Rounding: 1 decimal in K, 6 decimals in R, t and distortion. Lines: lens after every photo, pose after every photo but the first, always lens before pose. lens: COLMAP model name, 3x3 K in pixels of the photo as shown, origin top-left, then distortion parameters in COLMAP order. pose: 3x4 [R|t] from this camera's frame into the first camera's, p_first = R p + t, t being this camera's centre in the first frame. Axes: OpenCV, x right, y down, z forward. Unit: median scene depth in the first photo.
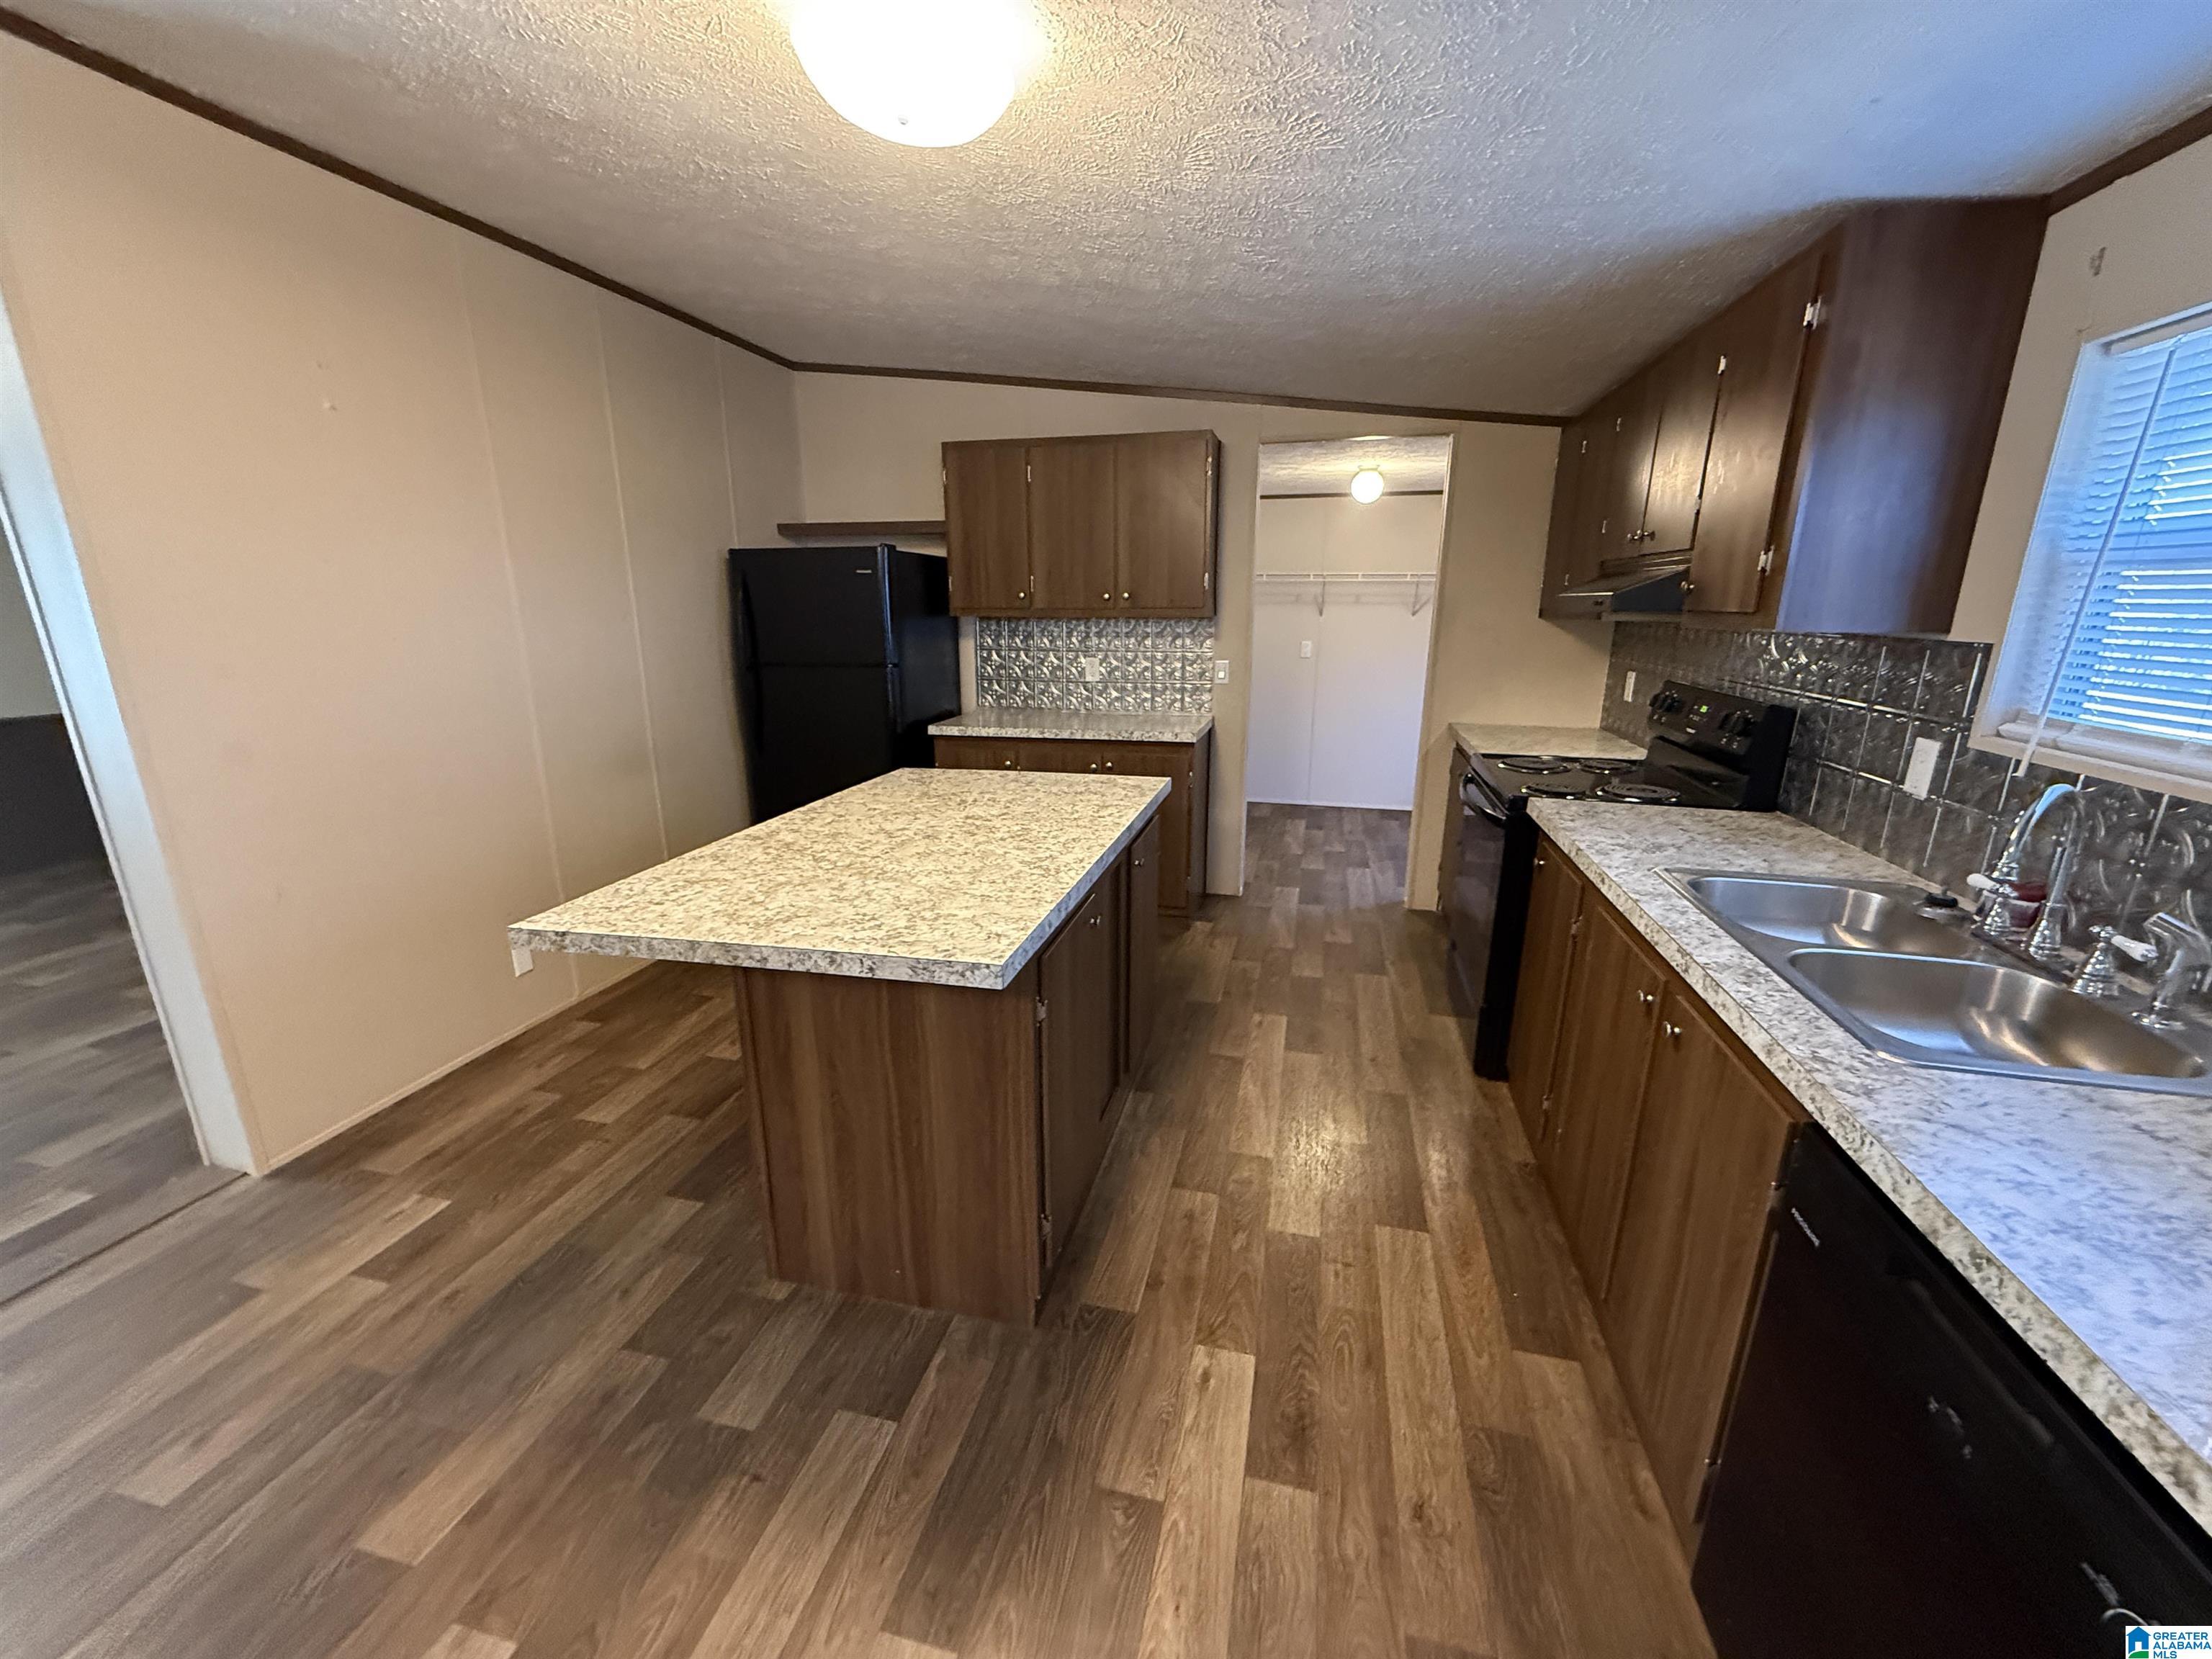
lens RADIAL K [[877.3, 0, 1103.5], [0, 877.3, 832.6], [0, 0, 1]] dist [0.002304, 0.000023]
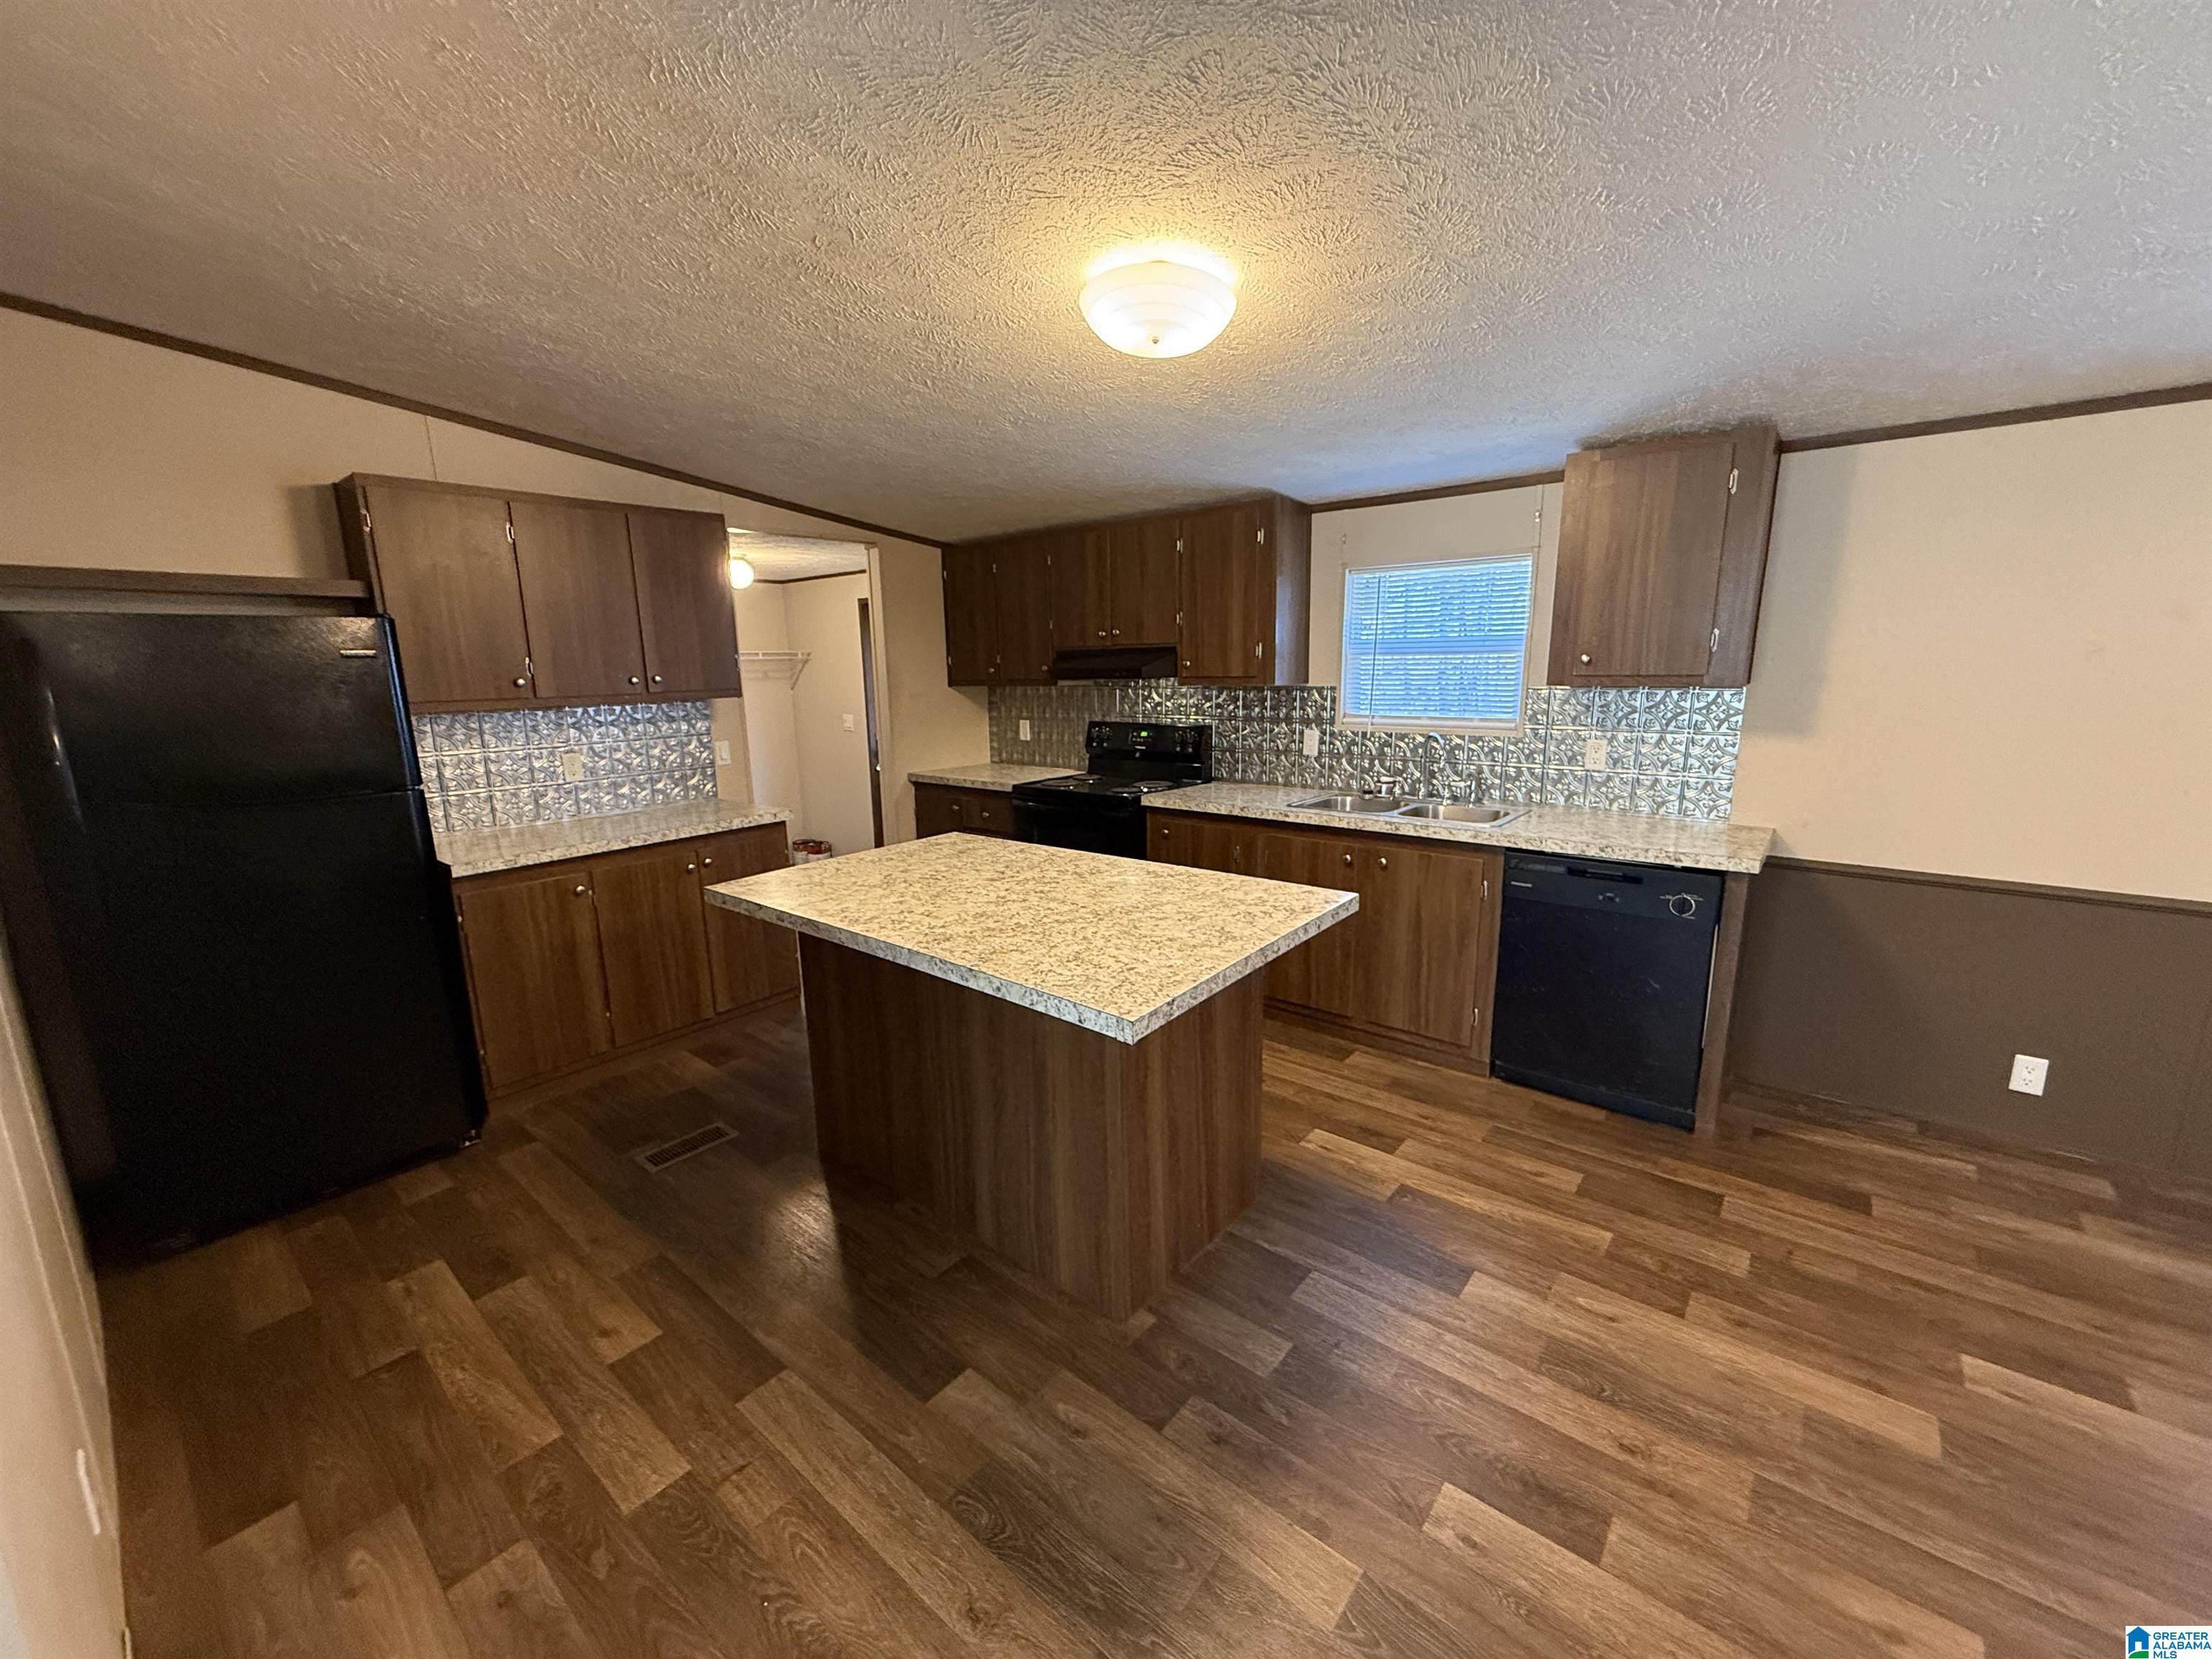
lens RADIAL K [[877.3, 0, 1103.5], [0, 877.3, 832.6], [0, 0, 1]] dist [0.002304, 0.000023]
pose [[0.440741, -0.181523, 0.879088, -1.076387], [0.250326, 0.965342, 0.073830, -0.124357], [-0.862023, 0.187519, 0.470906, 0.377461]]
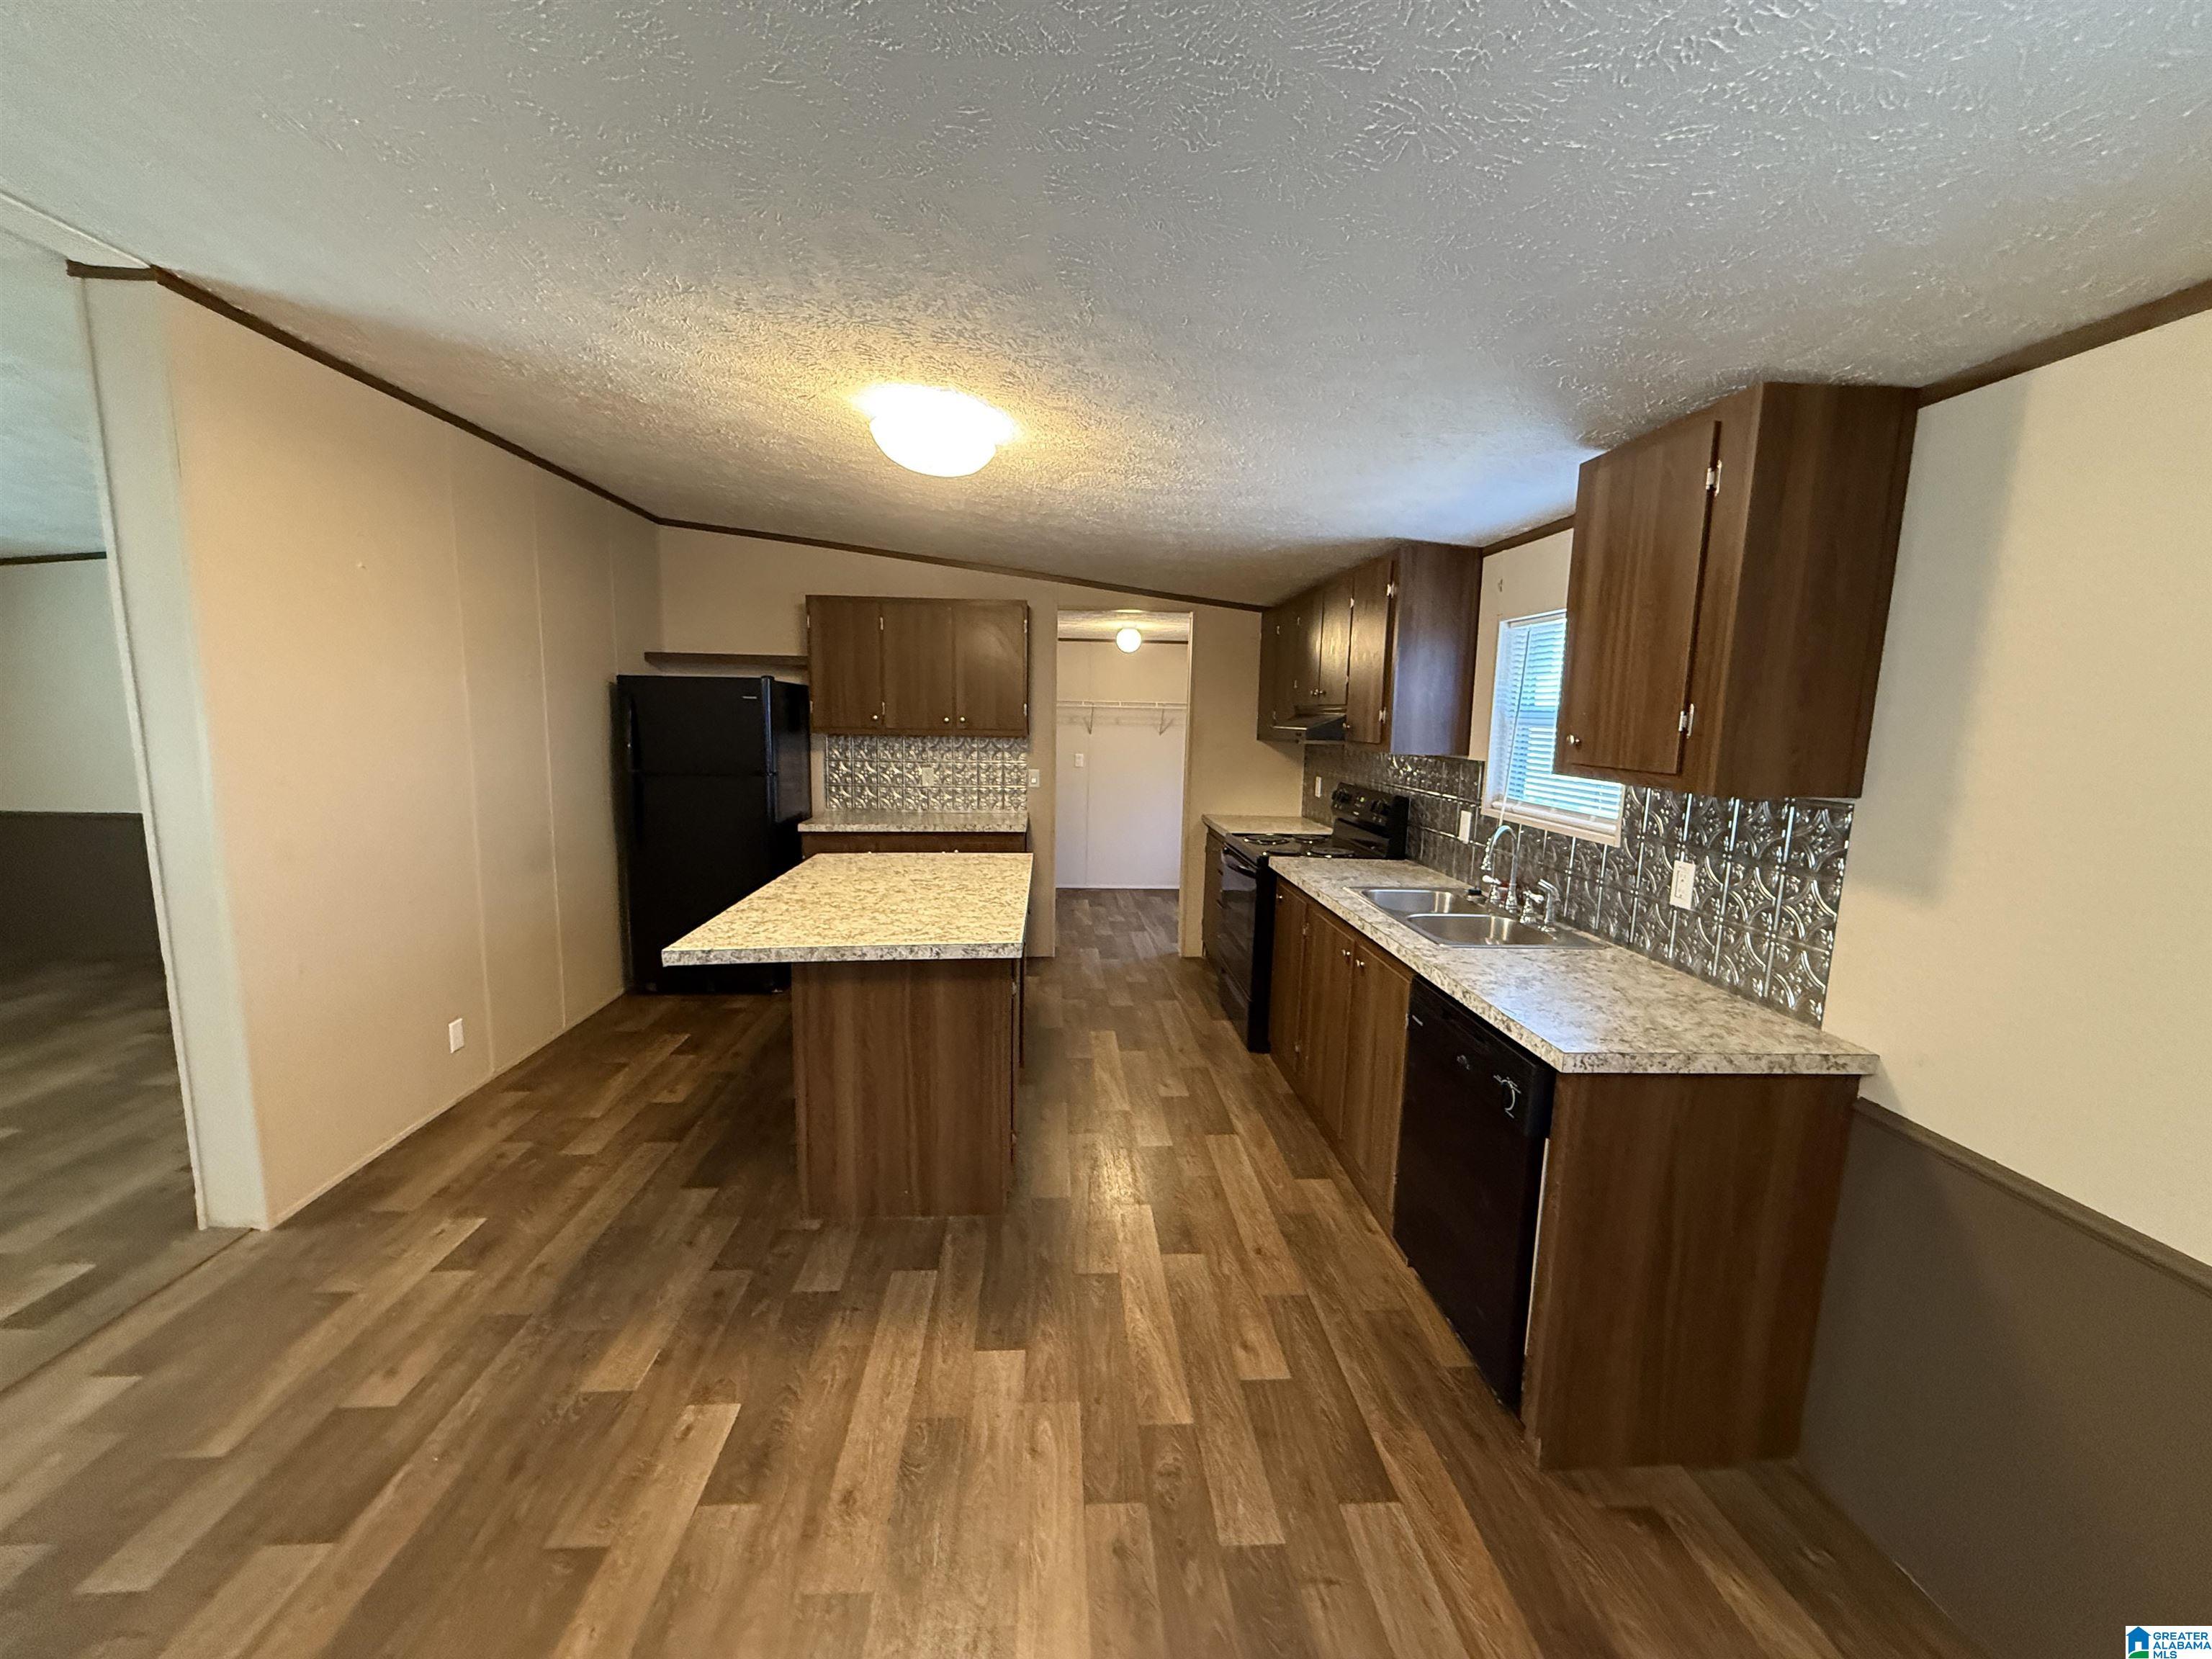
lens RADIAL K [[877.3, 0, 1103.5], [0, 877.3, 832.6], [0, 0, 1]] dist [0.002304, 0.000023]
pose [[0.954702, -0.022443, 0.296717, -0.289317], [0.058152, 0.991997, -0.112073, 0.084901], [-0.291827, 0.124251, 0.948366, -0.443524]]
